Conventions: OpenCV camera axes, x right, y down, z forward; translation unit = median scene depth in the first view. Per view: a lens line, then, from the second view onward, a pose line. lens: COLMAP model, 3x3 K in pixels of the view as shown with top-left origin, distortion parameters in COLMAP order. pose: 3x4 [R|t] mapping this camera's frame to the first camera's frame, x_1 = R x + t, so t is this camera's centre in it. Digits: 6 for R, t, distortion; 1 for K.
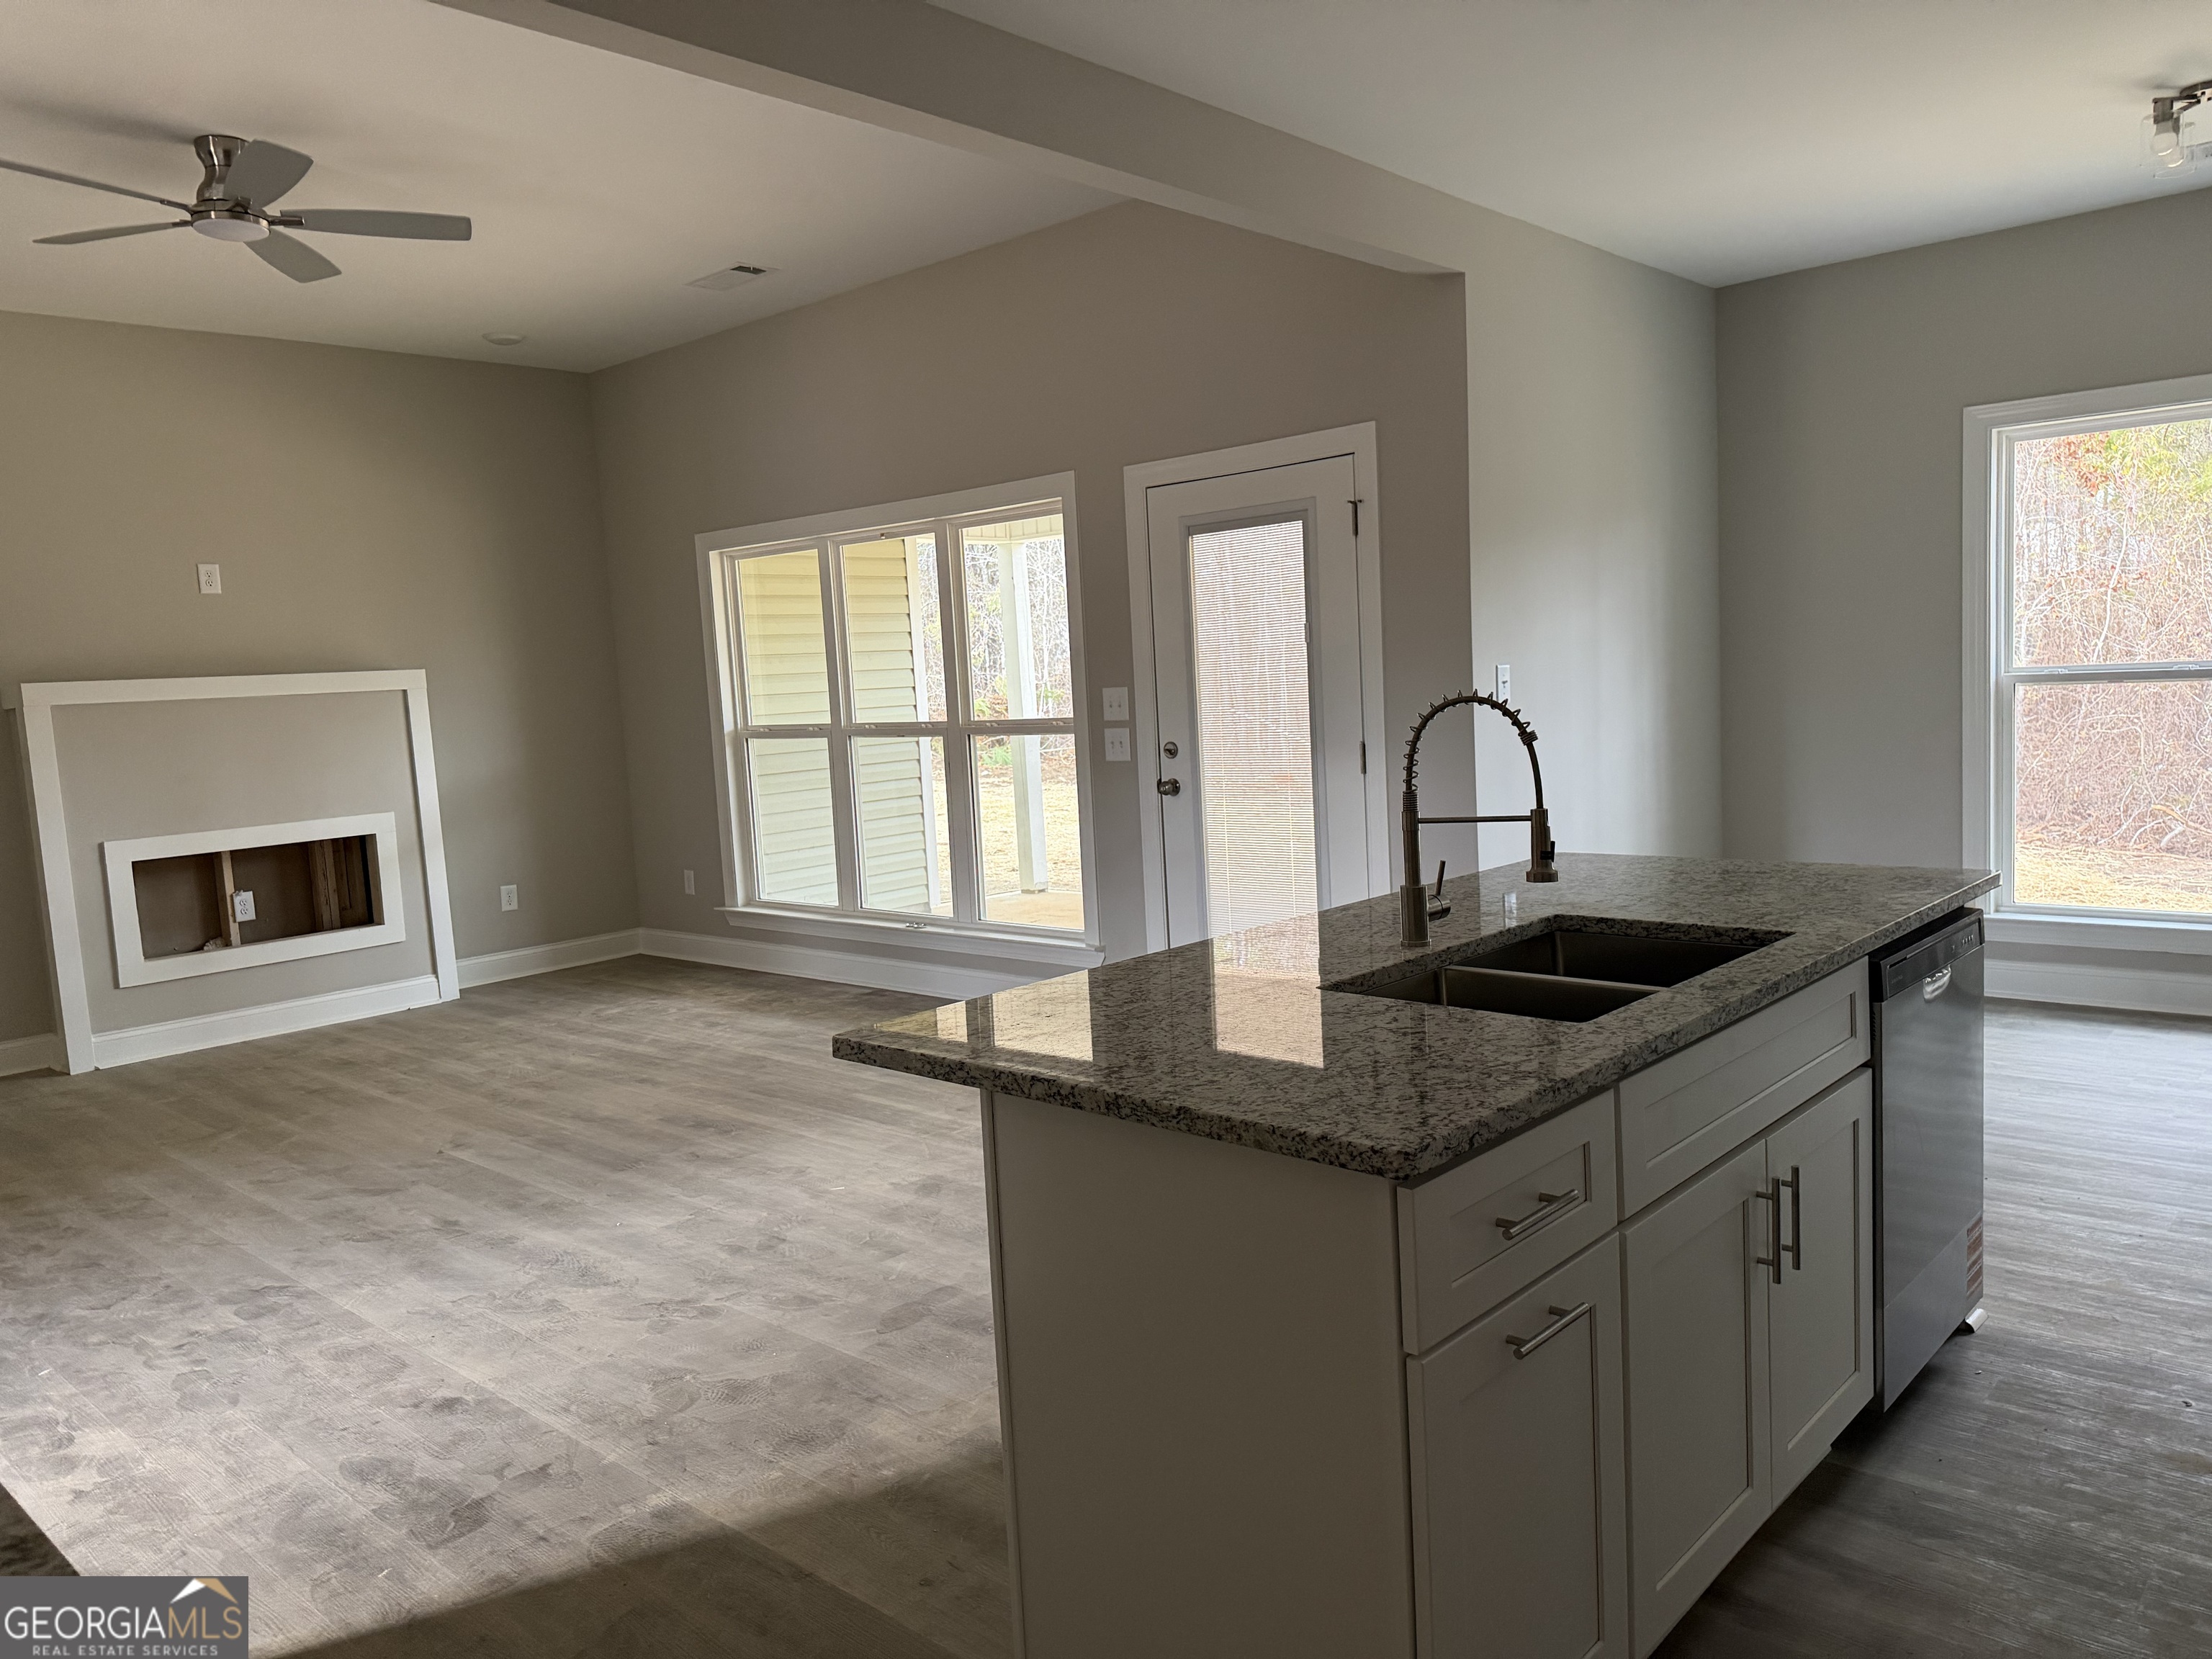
lens RADIAL K [[1530.7, 0, 1089.5], [0, 1530.7, 811.3], [0, 0, 1]] dist [0.082933, -0.114640]
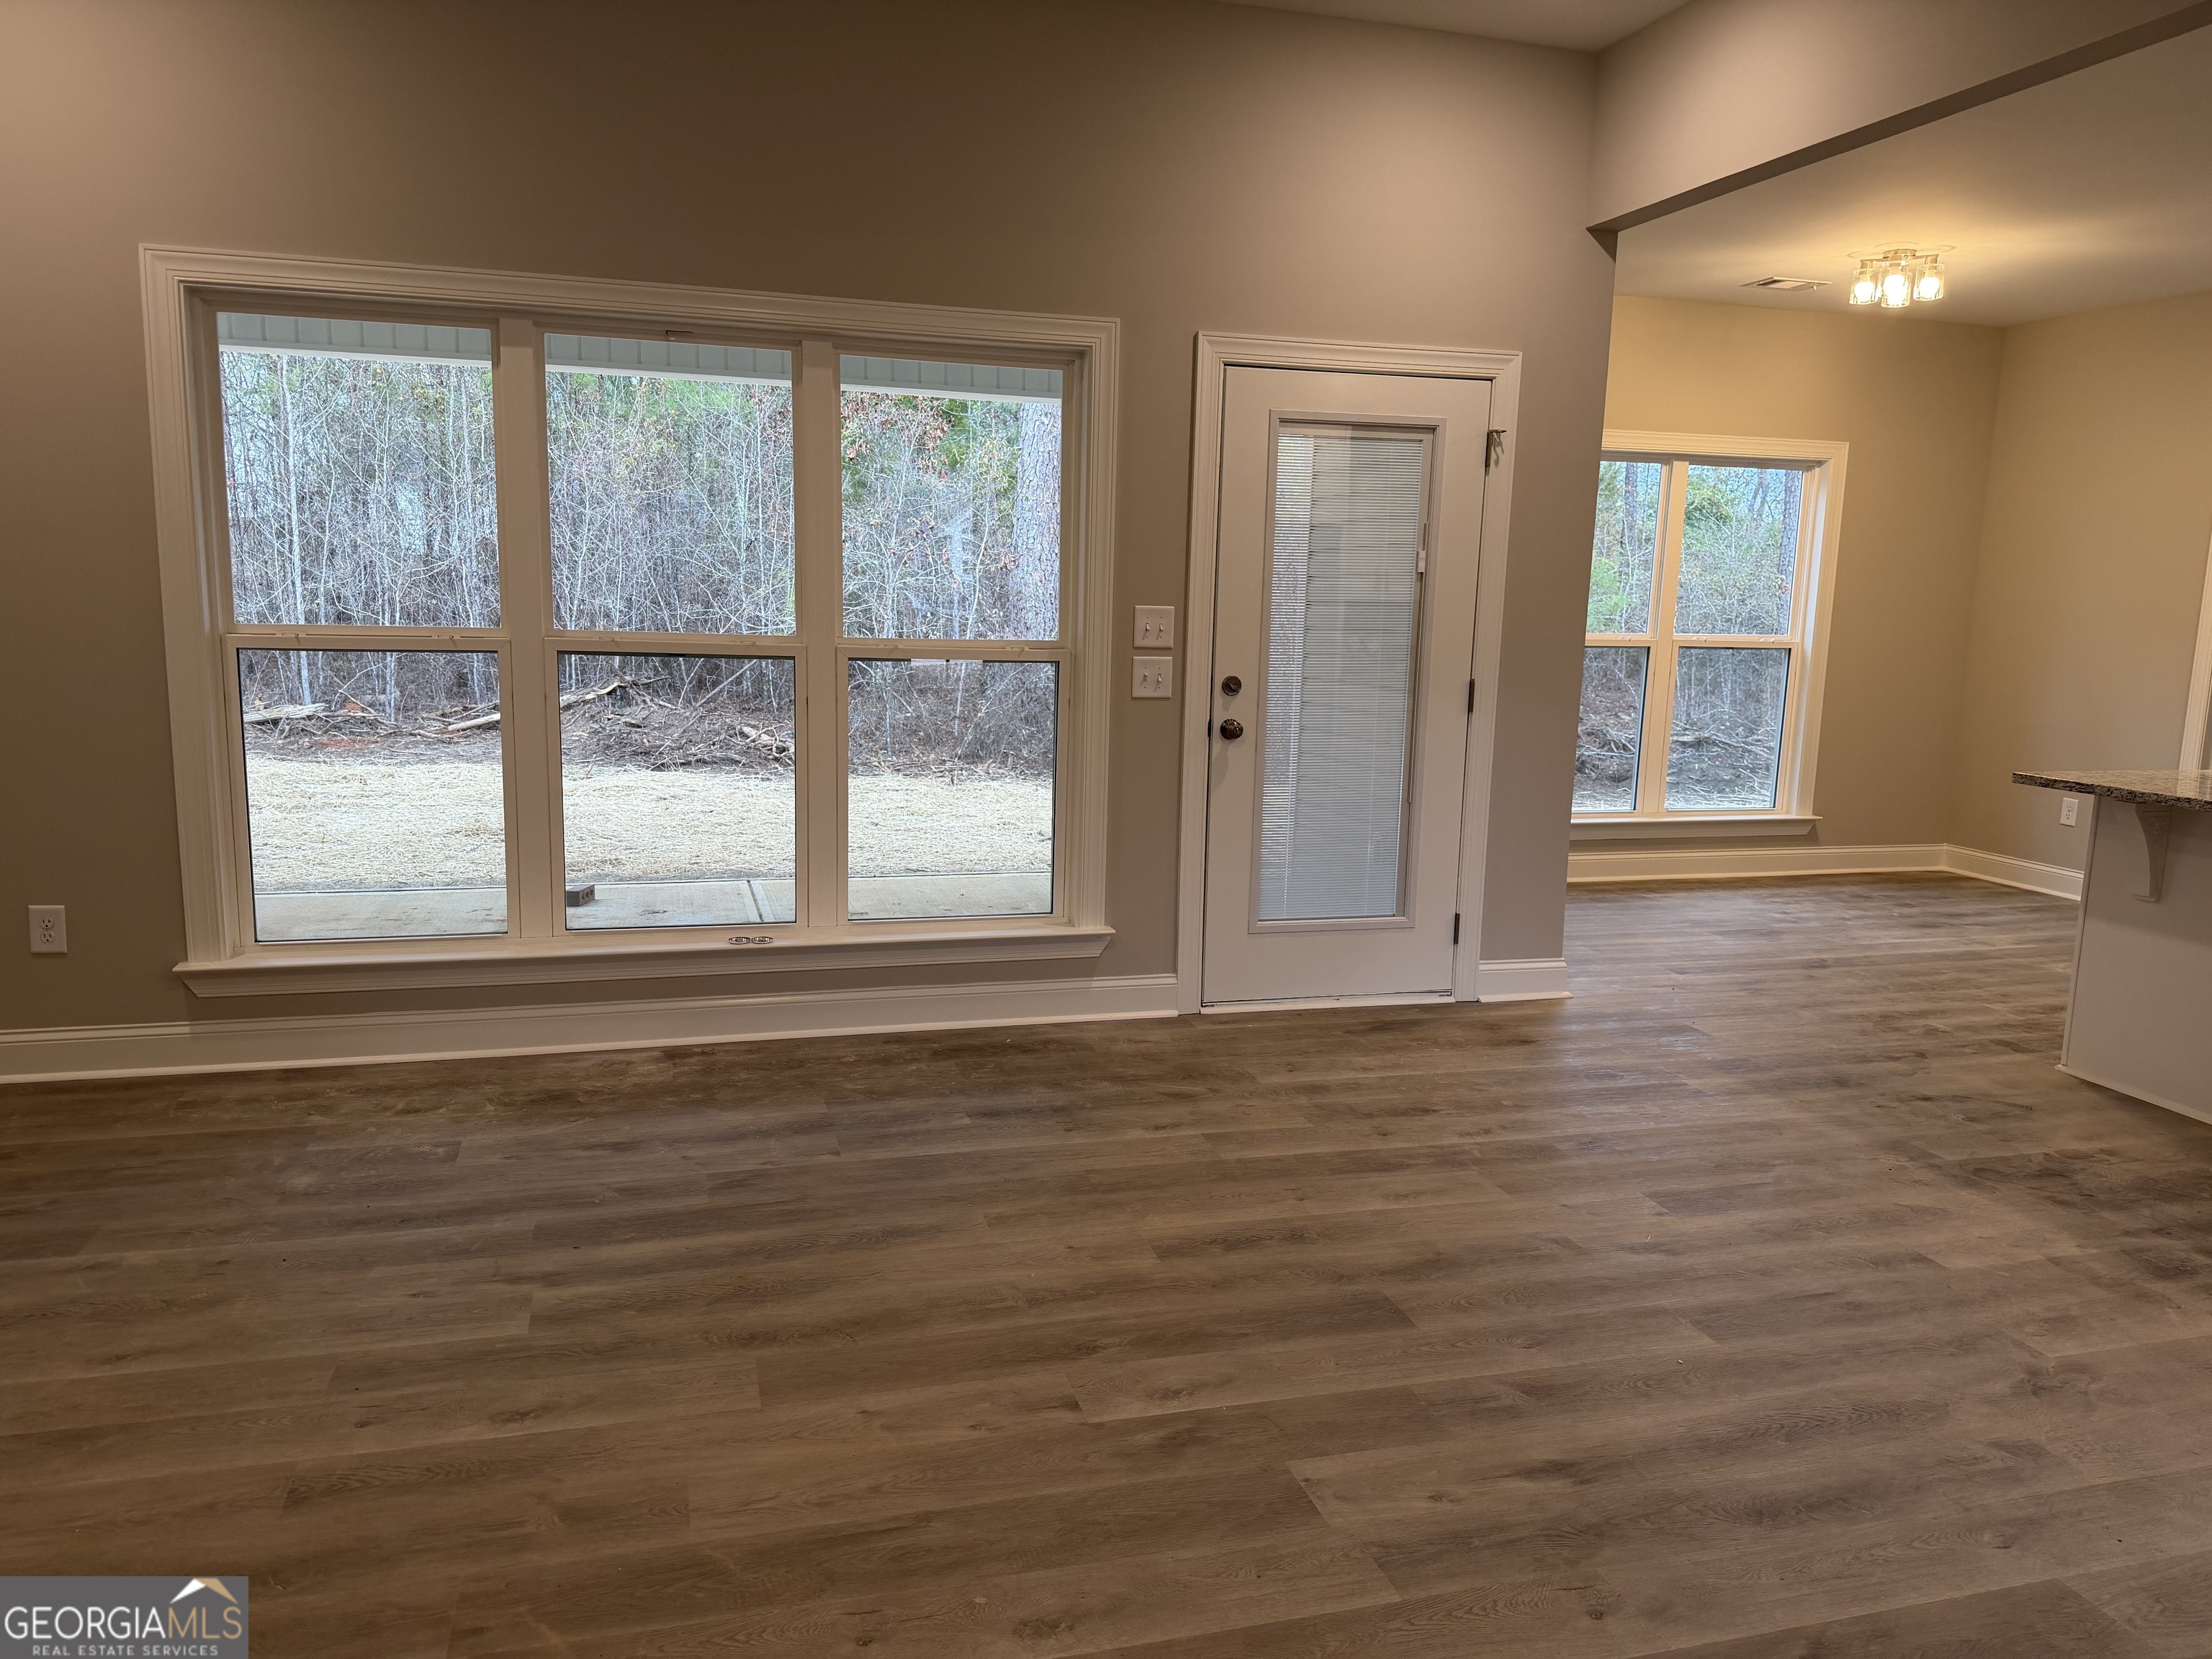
lens RADIAL K [[1530.7, 0, 1096.6], [0, 1530.7, 842.8], [0, 0, 1]] dist [0.082933, -0.114640]
pose [[0.532292, -0.068785, 0.843762, -0.913298], [0.025609, 0.997546, 0.065166, -0.012177], [-0.846174, -0.013079, 0.532747, 0.778192]]
